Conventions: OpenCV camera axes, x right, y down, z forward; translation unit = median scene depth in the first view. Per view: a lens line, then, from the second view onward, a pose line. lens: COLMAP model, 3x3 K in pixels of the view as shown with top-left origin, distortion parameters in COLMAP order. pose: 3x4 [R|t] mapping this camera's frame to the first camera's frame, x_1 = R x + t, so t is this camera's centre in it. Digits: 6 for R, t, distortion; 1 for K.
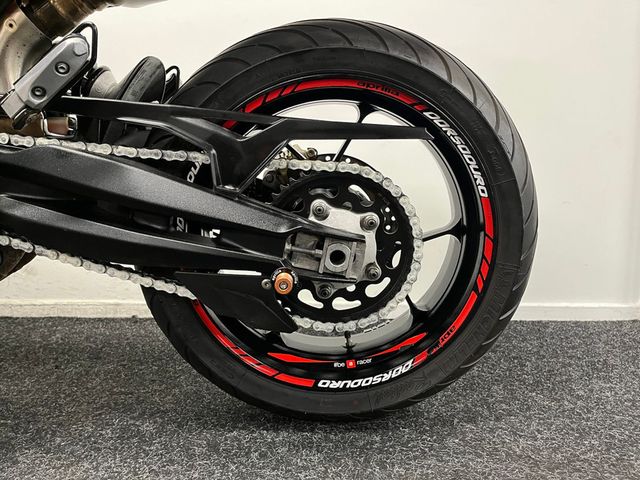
lens RADIAL K [[489.3, 0, 319.8], [0, 489.3, 231.1], [0, 0, 1]] dist [0.024944, -0.000866]
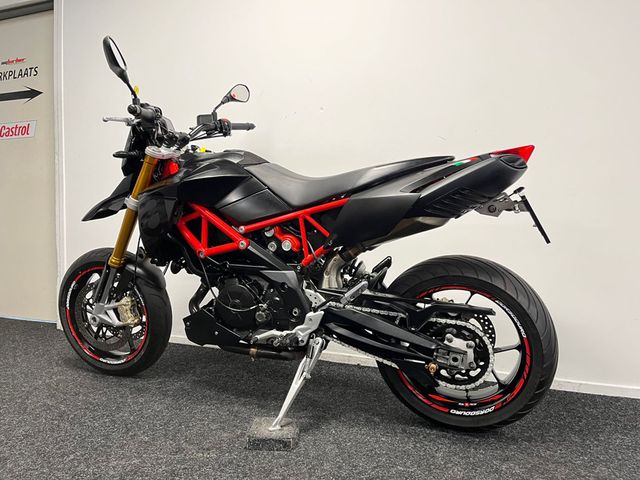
lens RADIAL K [[489.3, 0, 319.8], [0, 489.3, 231.1], [0, 0, 1]] dist [0.024944, -0.000866]
pose [[0.933653, 0.010384, -0.358028, 0.262649], [-0.036027, 0.997233, -0.065028, -0.385796], [0.356362, 0.073612, 0.931444, -1.539857]]
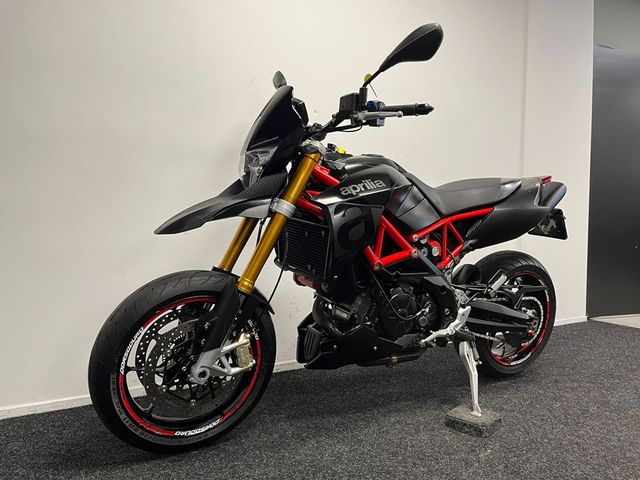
lens RADIAL K [[487.3, 0, 320.0], [0, 487.3, 240.0], [0, 0, 1]] dist [0.027424, -0.003658]
pose [[0.863336, -0.023675, 0.504074, -2.870279], [0.043850, 0.998640, -0.028198, -0.488189], [-0.502721, 0.046448, 0.863200, -1.240259]]
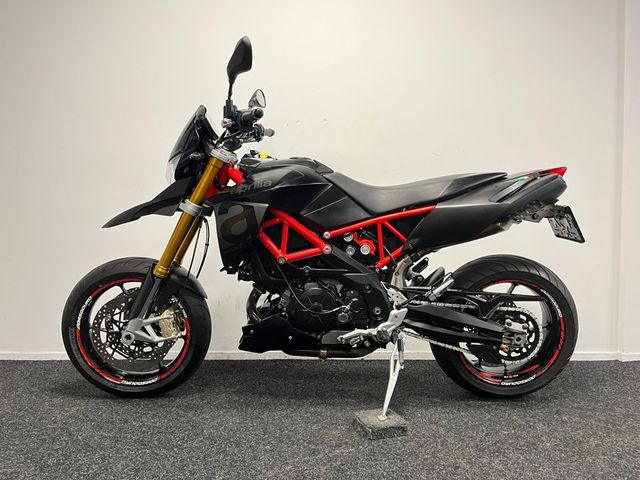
lens RADIAL K [[487.3, 0, 320.0], [0, 487.3, 240.0], [0, 0, 1]] dist [0.027424, -0.003658]
pose [[0.999765, -0.000932, 0.021673, -1.182125], [0.002408, 0.997668, -0.068209, -0.336747], [-0.021559, 0.068245, 0.997436, -1.946563]]
